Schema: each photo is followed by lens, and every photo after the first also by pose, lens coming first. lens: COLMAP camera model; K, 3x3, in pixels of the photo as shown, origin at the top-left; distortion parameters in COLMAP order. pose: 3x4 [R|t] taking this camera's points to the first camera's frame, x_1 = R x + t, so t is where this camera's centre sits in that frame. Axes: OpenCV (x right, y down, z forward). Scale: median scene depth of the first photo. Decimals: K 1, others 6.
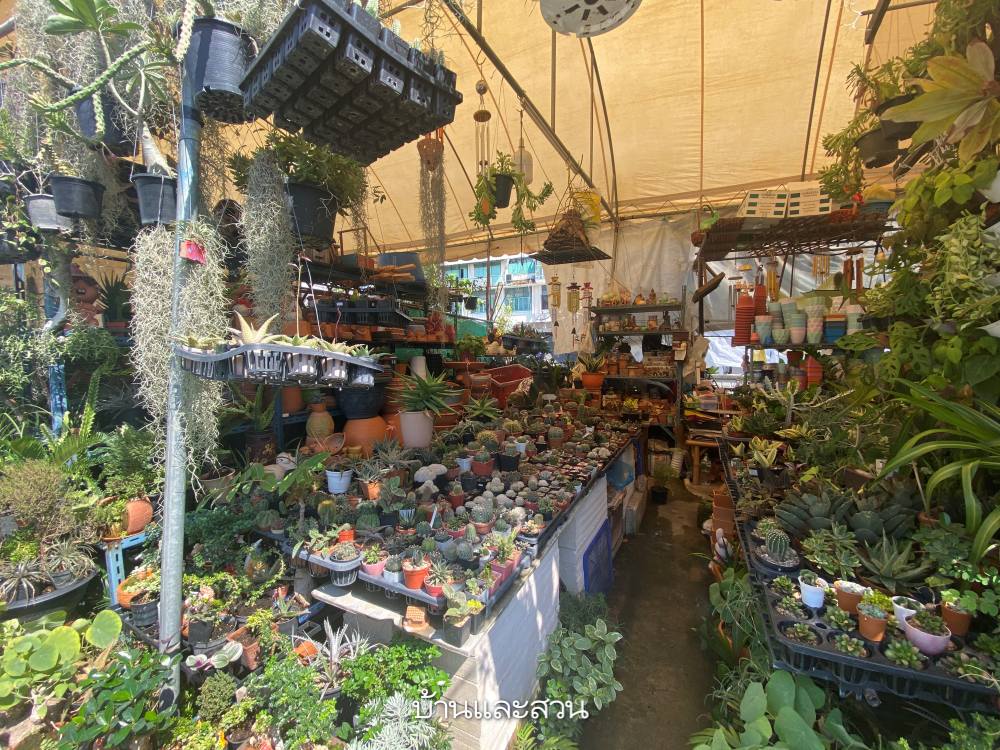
lens RADIAL K [[404.9, 0, 503.0], [0, 404.9, 377.0], [0, 0, 1]] dist [-0.029358, -0.000827]
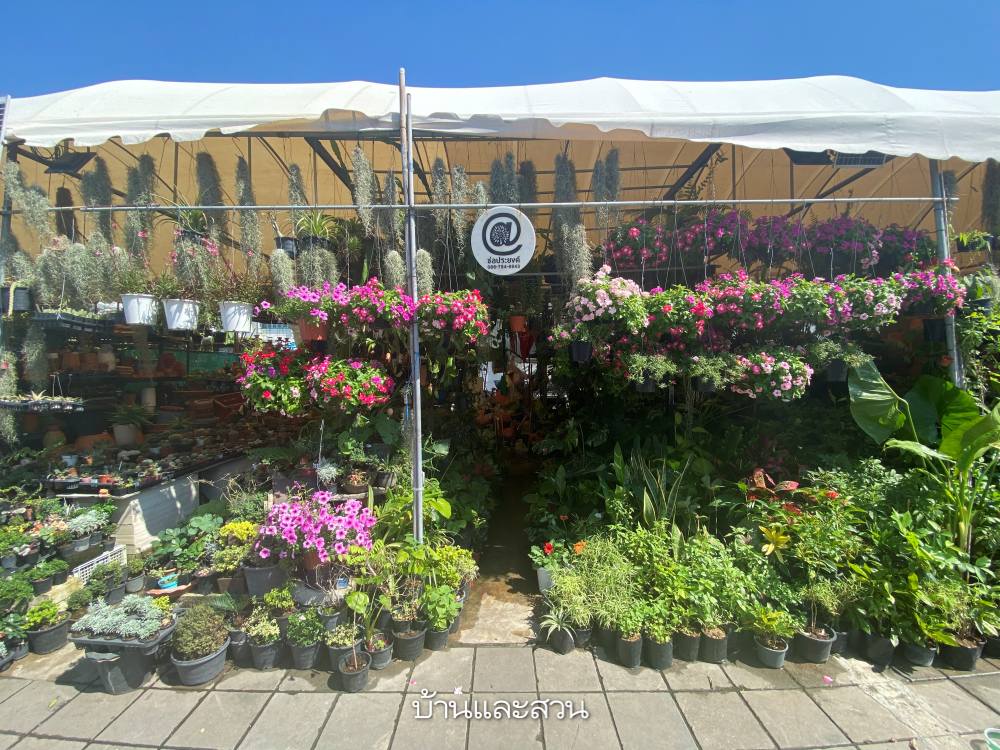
lens RADIAL K [[404.9, 0, 497.9], [0, 404.9, 373.7], [0, 0, 1]] dist [-0.029358, -0.000827]
pose [[0.903807, -0.016696, 0.427614, 1.076711], [0.036868, 0.998561, -0.038937, -0.023506], [-0.426349, 0.050957, 0.903122, -2.602354]]
